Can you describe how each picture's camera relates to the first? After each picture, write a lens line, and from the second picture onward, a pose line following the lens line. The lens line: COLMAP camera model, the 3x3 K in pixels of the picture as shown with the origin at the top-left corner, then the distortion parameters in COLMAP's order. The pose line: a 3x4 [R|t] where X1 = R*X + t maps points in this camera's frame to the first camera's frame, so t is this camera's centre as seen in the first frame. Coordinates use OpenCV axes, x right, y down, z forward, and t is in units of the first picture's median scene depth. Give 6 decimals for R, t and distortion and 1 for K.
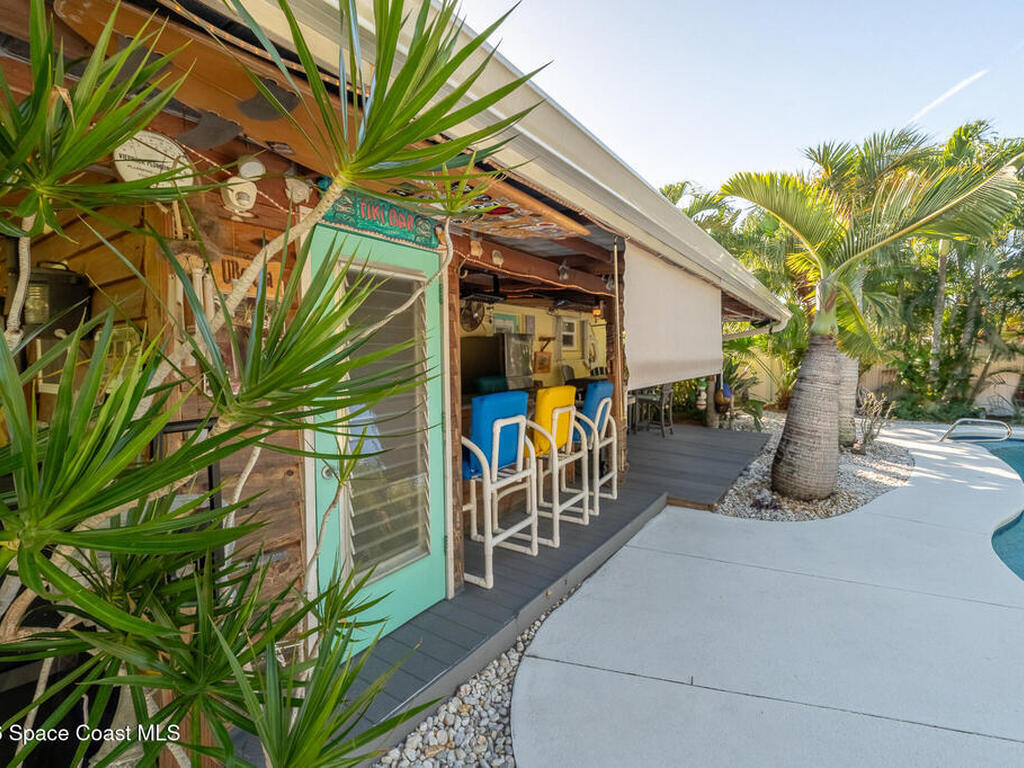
lens RADIAL K [[472.1, 0, 507.0], [0, 472.1, 373.7], [0, 0, 1]] dist [-0.001098, -0.000243]
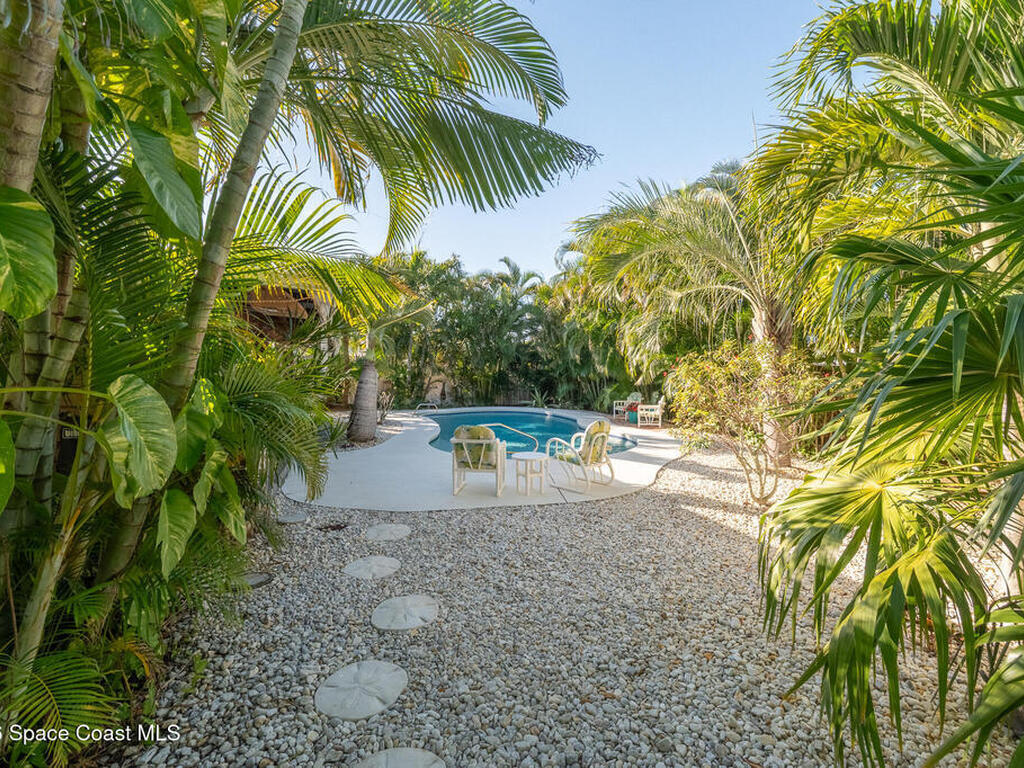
lens RADIAL K [[455.8, 0, 515.1], [0, 455.8, 381.5], [0, 0, 1]] dist [-0.000295, -0.000291]
pose [[0.565154, -0.005552, 0.824967, -0.546779], [0.018531, 0.999810, -0.005966, 0.026168], [-0.824778, 0.018659, 0.565149, -0.580488]]
